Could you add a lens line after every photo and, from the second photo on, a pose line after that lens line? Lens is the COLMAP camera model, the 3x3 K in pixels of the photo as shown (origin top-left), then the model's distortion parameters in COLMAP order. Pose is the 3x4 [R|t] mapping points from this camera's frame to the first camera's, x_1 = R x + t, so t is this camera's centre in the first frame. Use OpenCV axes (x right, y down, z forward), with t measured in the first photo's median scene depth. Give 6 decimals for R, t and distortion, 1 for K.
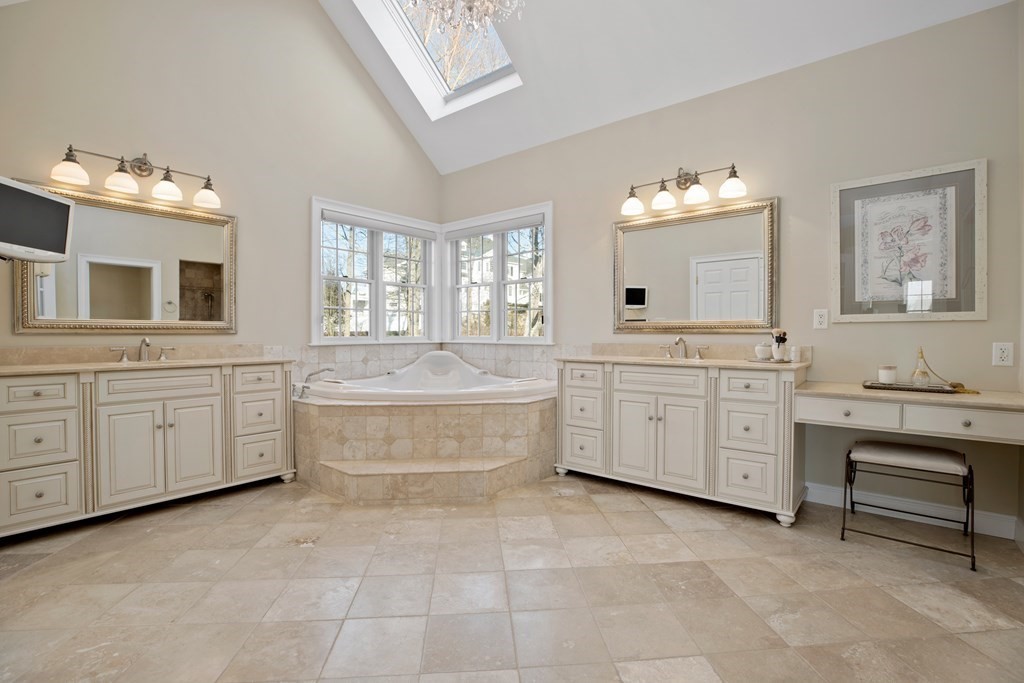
lens RADIAL K [[470.0, 0, 515.1], [0, 470.0, 341.4], [0, 0, 1]] dist [-0.043708, 0.011845]
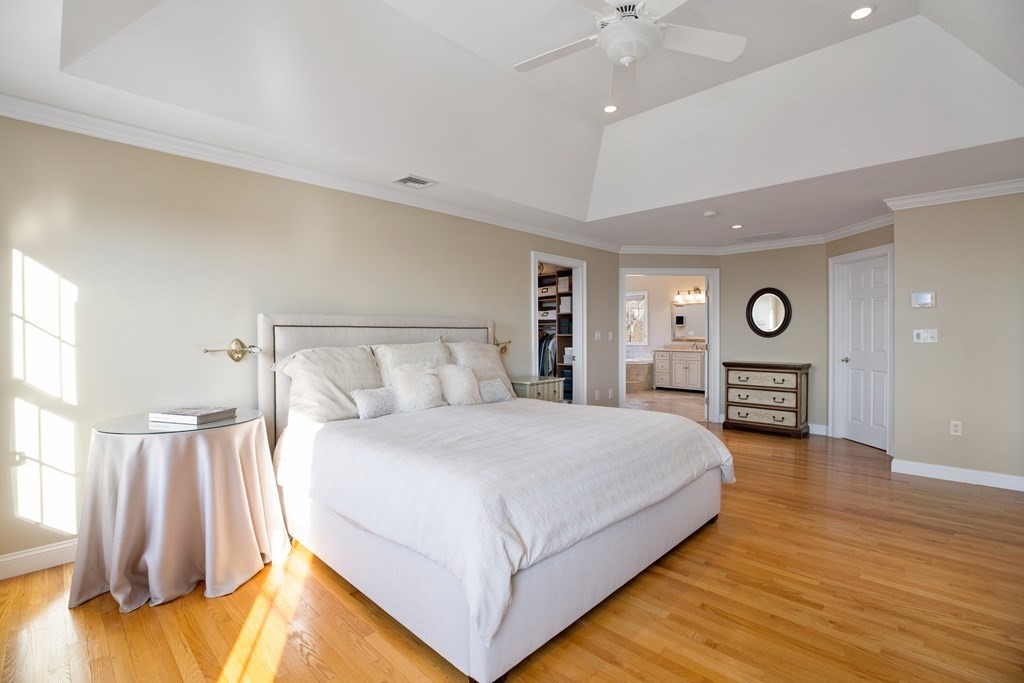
lens RADIAL K [[470.0, 0, 509.8], [0, 470.0, 343.8], [0, 0, 1]] dist [-0.043708, 0.011845]
pose [[0.995170, -0.004950, -0.098045, -0.535649], [0.005274, 0.999981, 0.003047, -0.018209], [0.098028, -0.003549, 0.995177, -2.096803]]
